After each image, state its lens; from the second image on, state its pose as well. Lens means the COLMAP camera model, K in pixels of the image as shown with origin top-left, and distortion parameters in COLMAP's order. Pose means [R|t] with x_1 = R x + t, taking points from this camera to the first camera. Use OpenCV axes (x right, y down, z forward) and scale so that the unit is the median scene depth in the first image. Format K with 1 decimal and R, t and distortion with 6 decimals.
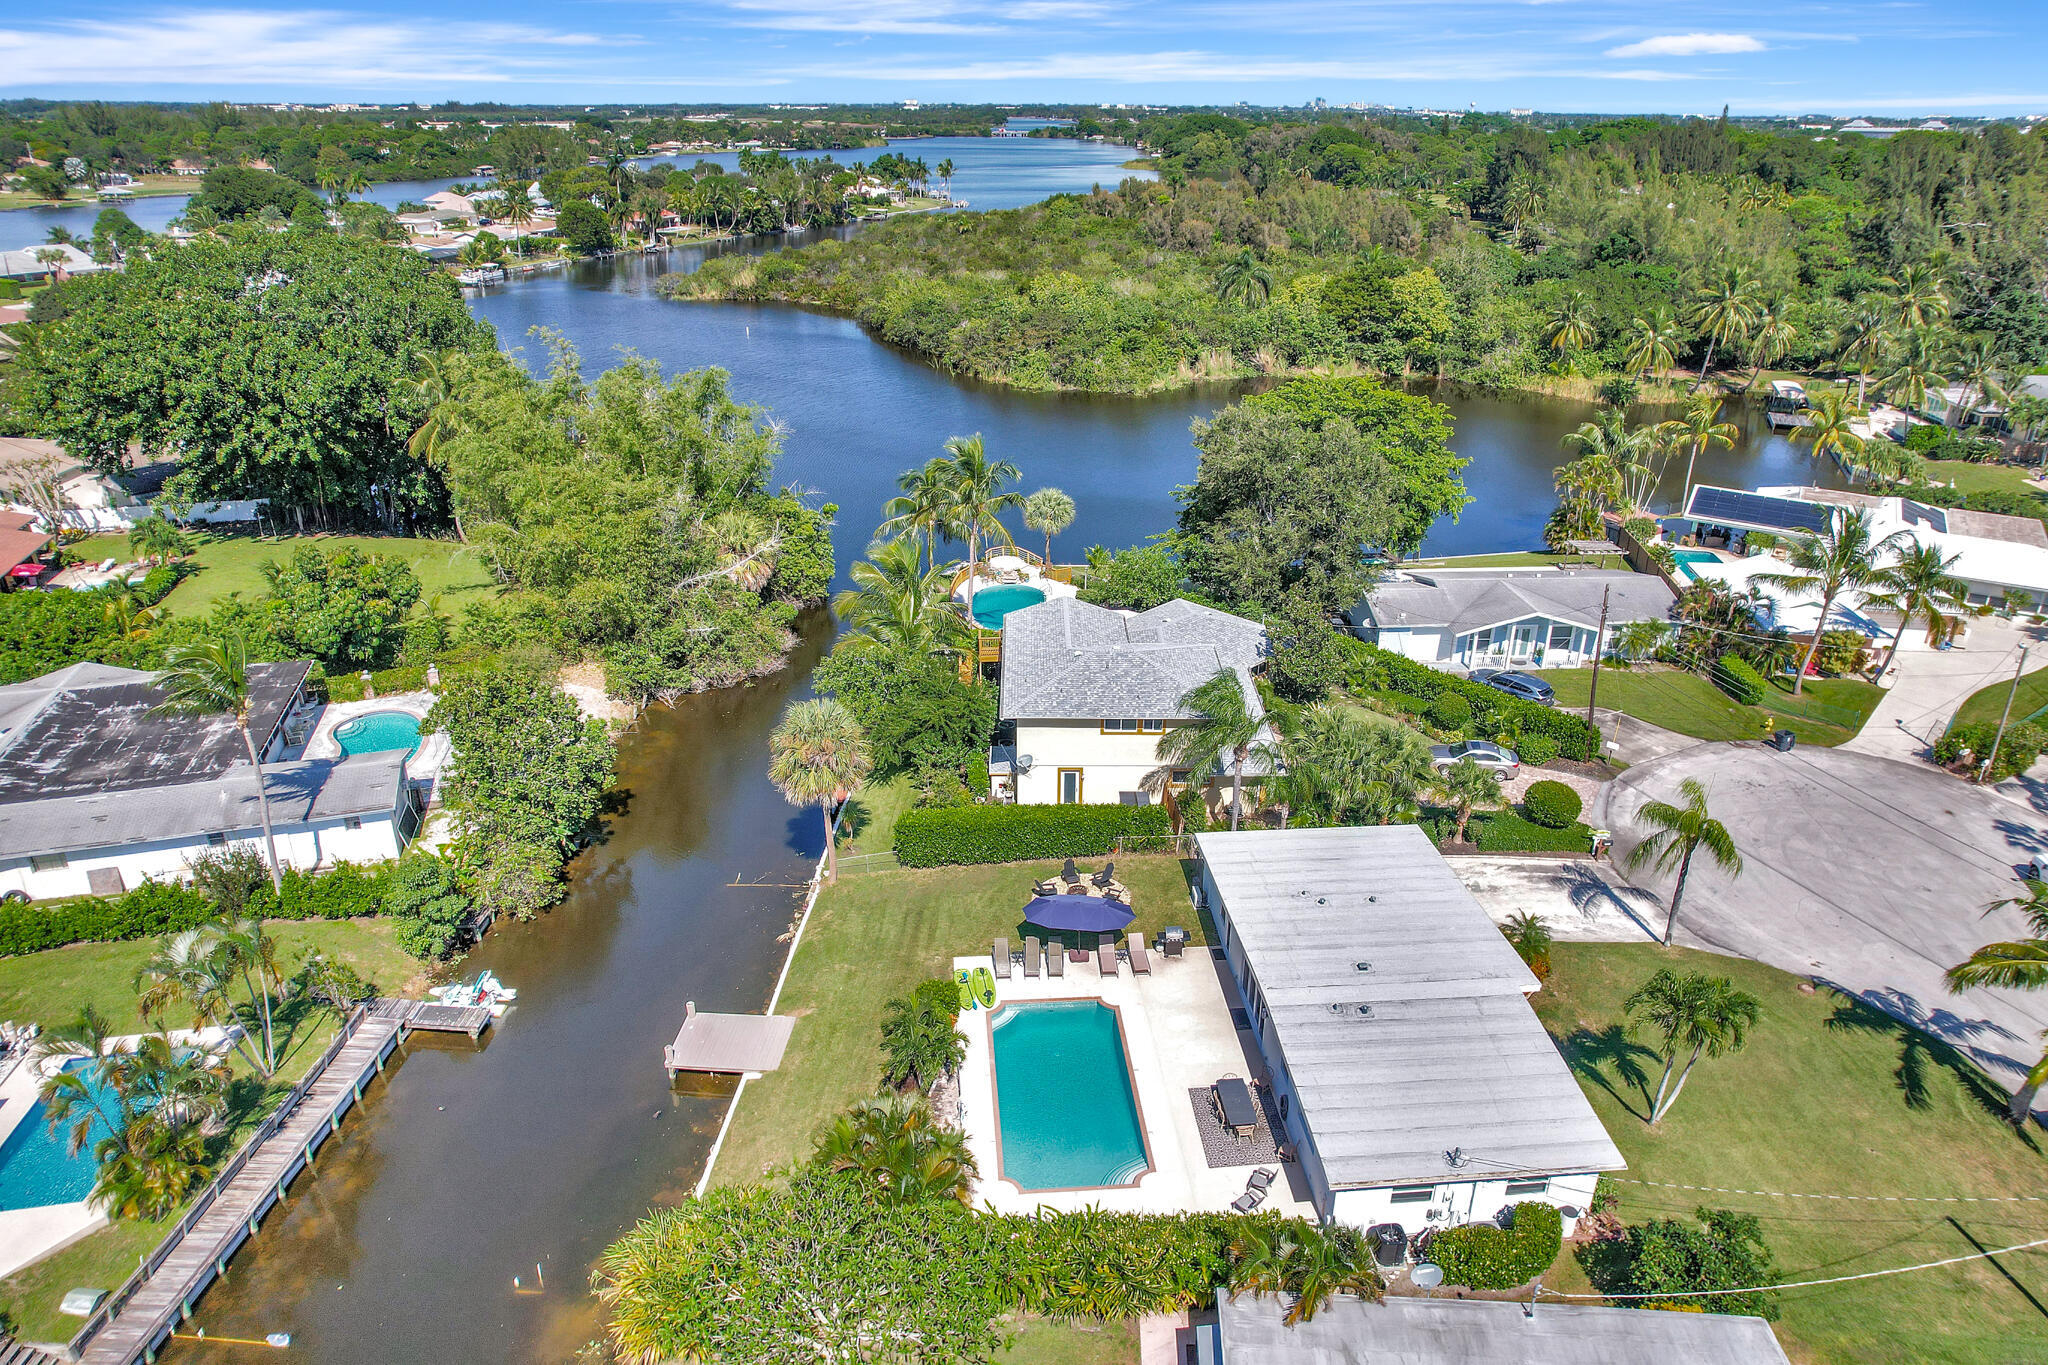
lens RADIAL K [[1289.1, 0, 1056.9], [0, 1289.1, 728.1], [0, 0, 1]] dist [-0.083269, 0.084503]
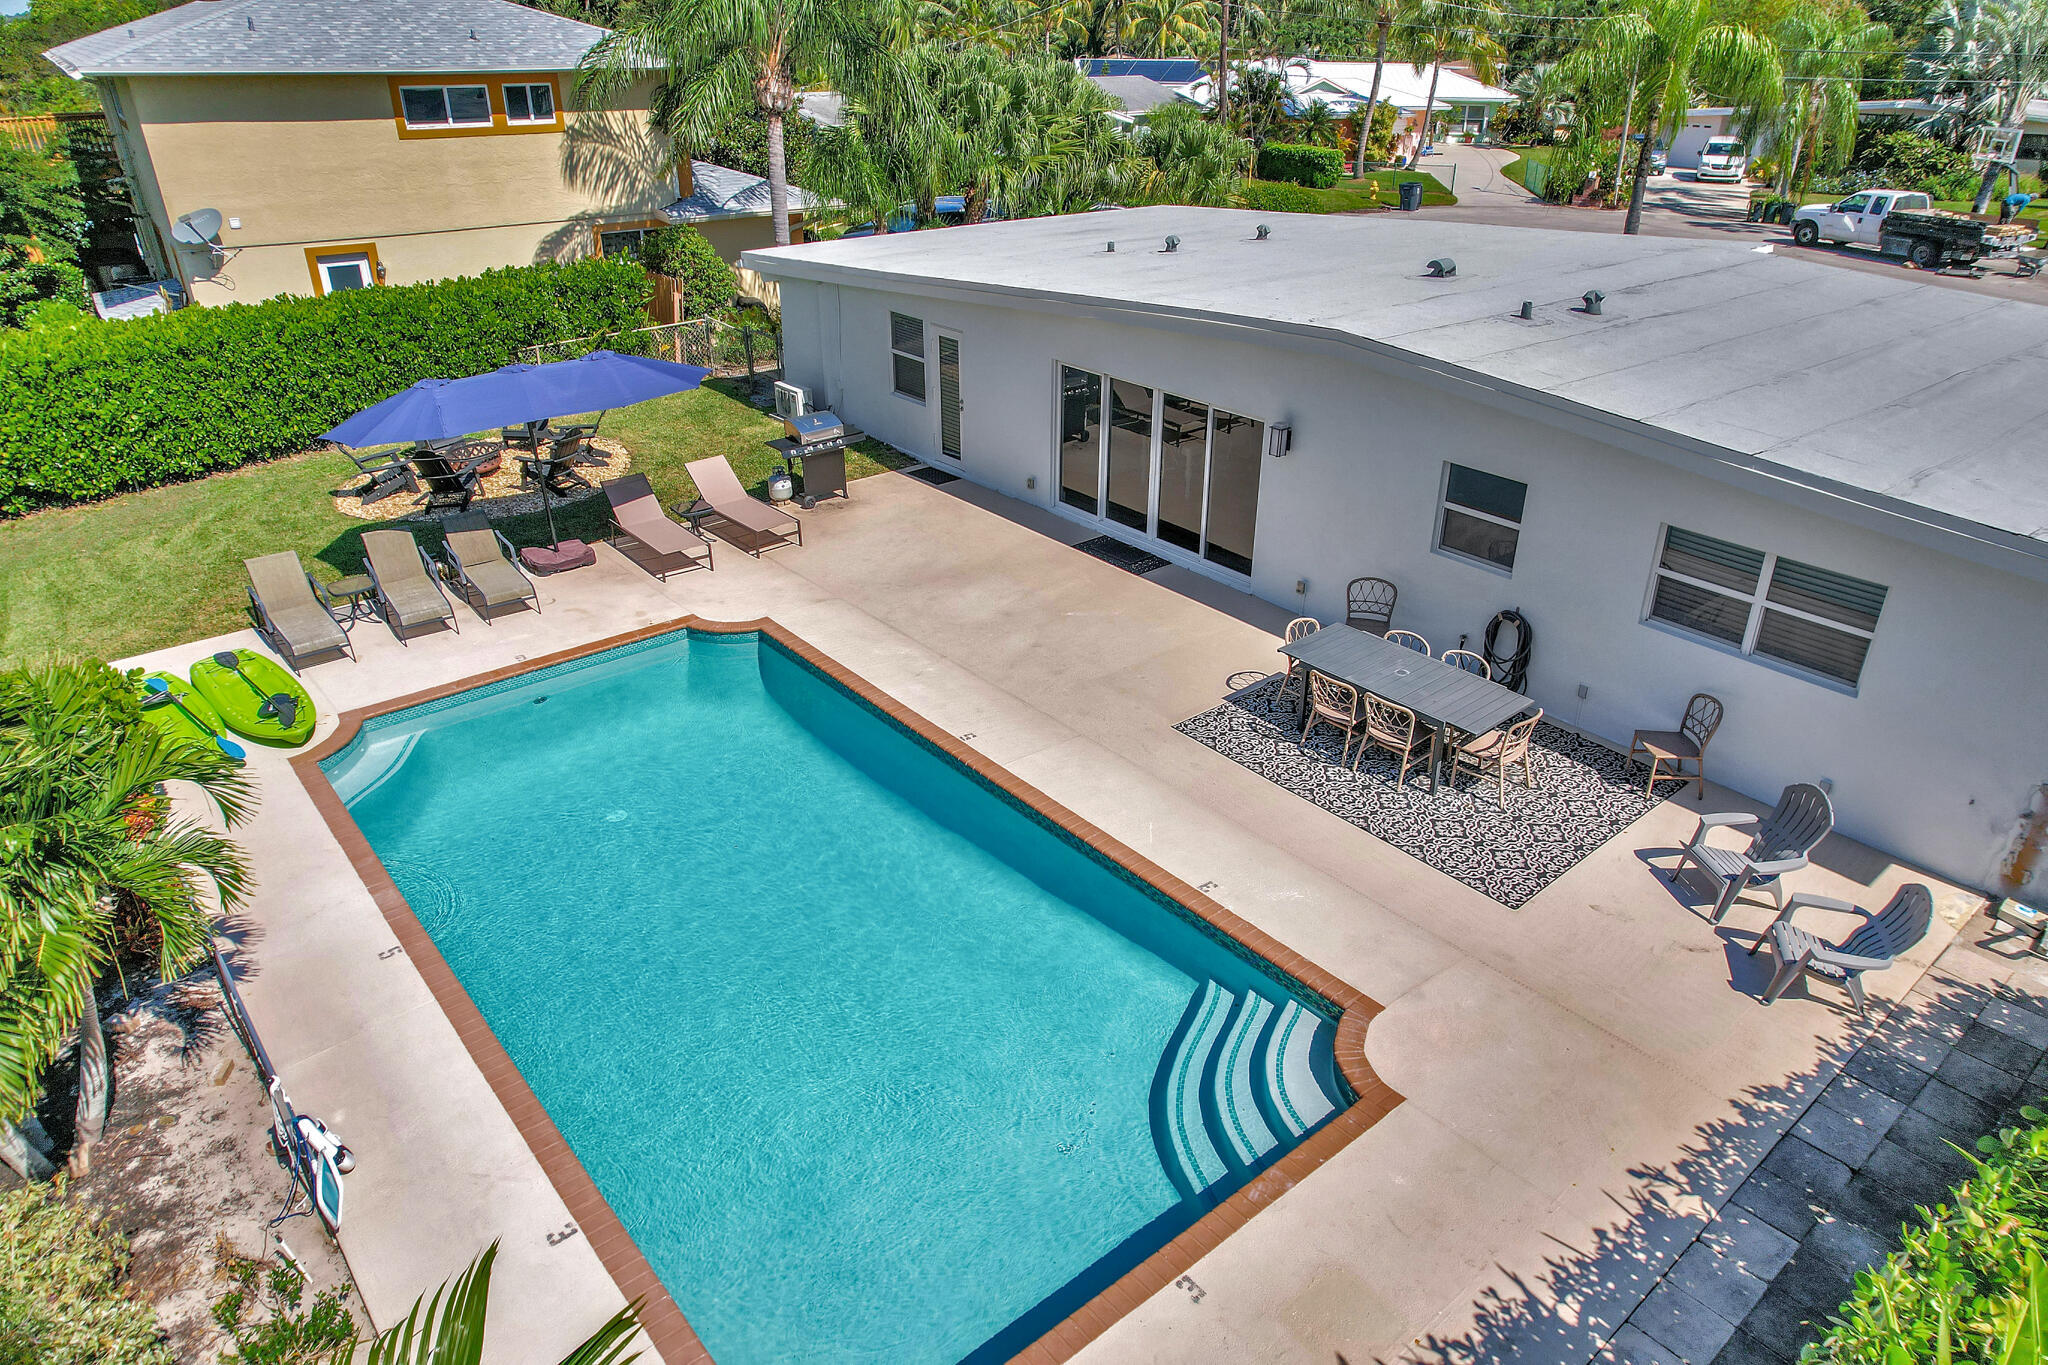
lens RADIAL K [[1306.0, 0, 1024.0], [0, 1306.0, 682.5], [0, 0, 1]] dist [-0.054172, 0.041666]
pose [[0.829593, -0.265214, 0.491363, -0.053452], [0.249849, 0.963302, 0.098110, 0.207915], [-0.499351, 0.041376, 0.865411, 0.682086]]
